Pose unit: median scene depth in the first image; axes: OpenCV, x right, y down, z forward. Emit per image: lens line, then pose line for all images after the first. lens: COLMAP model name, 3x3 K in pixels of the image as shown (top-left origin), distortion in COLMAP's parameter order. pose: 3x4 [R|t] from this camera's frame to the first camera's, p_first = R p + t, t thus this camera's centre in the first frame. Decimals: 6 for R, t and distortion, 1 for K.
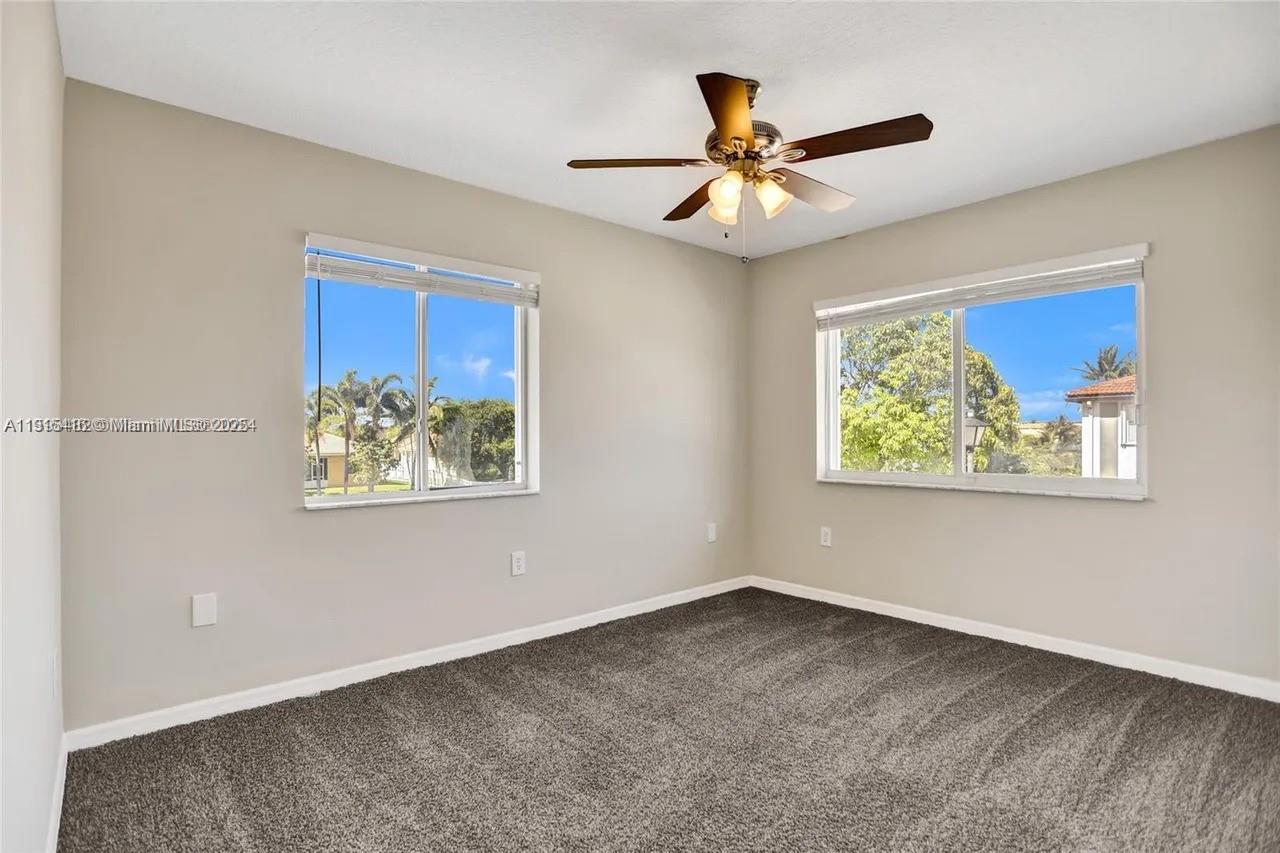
lens RADIAL K [[640.4, 0, 636.6], [0, 640.4, 414.9], [0, 0, 1]] dist [-0.071084, 0.033066]
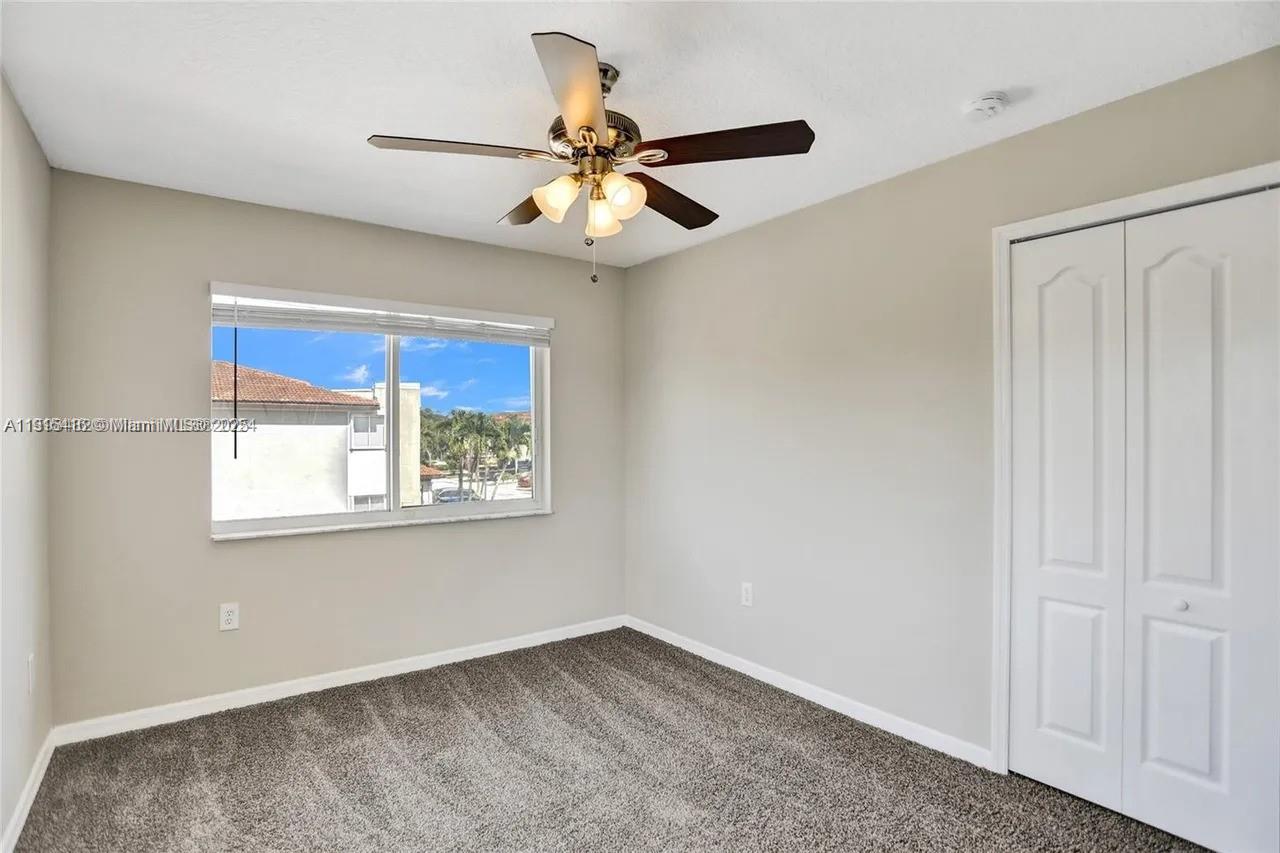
lens RADIAL K [[640.4, 0, 636.6], [0, 640.4, 414.9], [0, 0, 1]] dist [-0.071084, 0.033066]
pose [[0.073521, 0.027824, 0.996905, -0.472292], [-0.029316, 0.999239, -0.025727, -0.036949], [-0.996863, -0.027334, 0.074281, 0.641639]]
